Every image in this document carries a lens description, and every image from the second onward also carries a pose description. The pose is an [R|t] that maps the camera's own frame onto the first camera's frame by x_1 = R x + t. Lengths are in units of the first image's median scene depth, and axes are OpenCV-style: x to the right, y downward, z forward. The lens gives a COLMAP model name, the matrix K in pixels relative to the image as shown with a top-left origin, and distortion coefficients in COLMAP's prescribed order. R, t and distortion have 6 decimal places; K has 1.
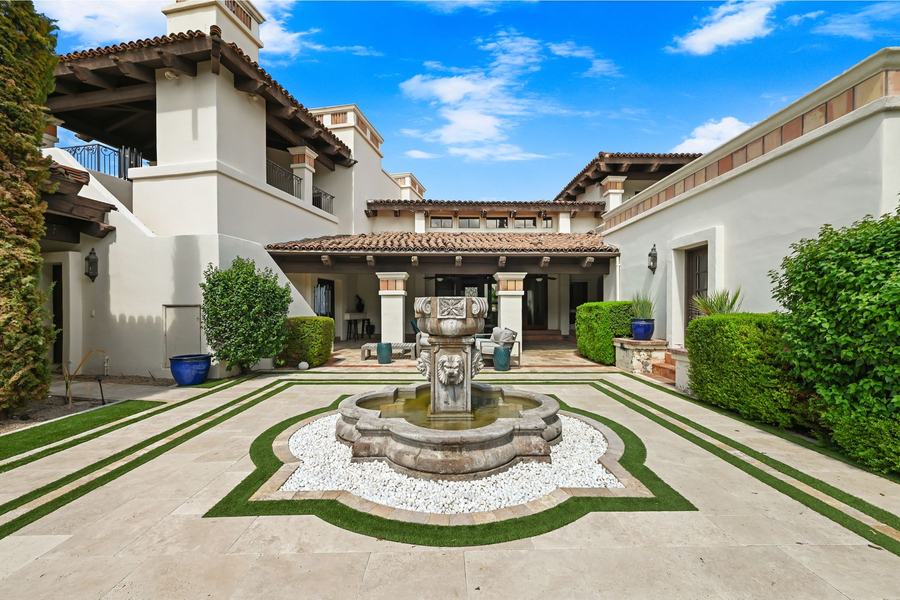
lens RADIAL K [[364.5, 0, 450.5], [0, 364.5, 314.4], [0, 0, 1]] dist [0.000721, 0.000093]
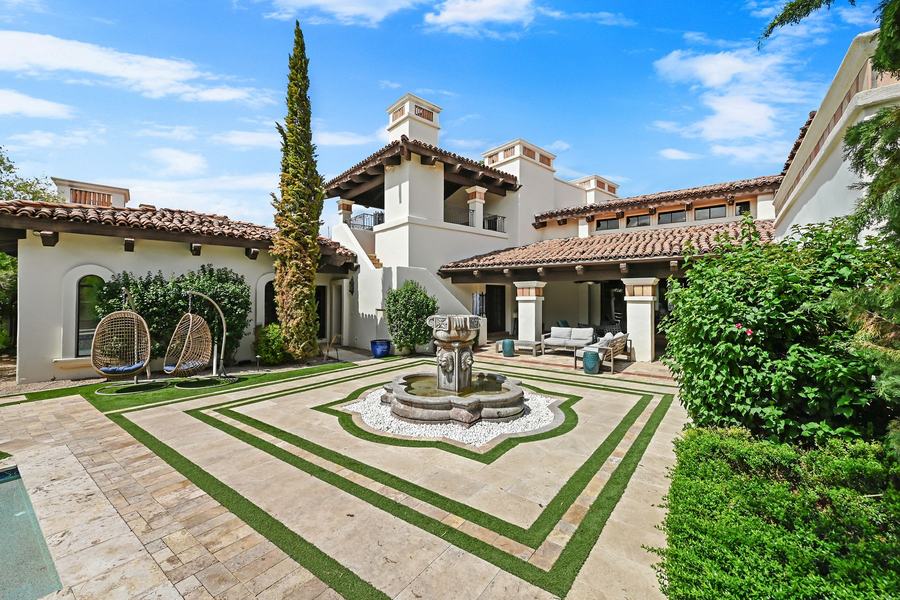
lens RADIAL K [[357.9, 0, 450.0], [0, 357.9, 300.0], [0, 0, 1]] dist [0.000463, 0.000098]
pose [[0.792742, 0.003023, -0.609549, 0.418329], [-0.012848, 0.999848, -0.011751, -0.043787], [0.609422, 0.017147, 0.792661, -0.096581]]
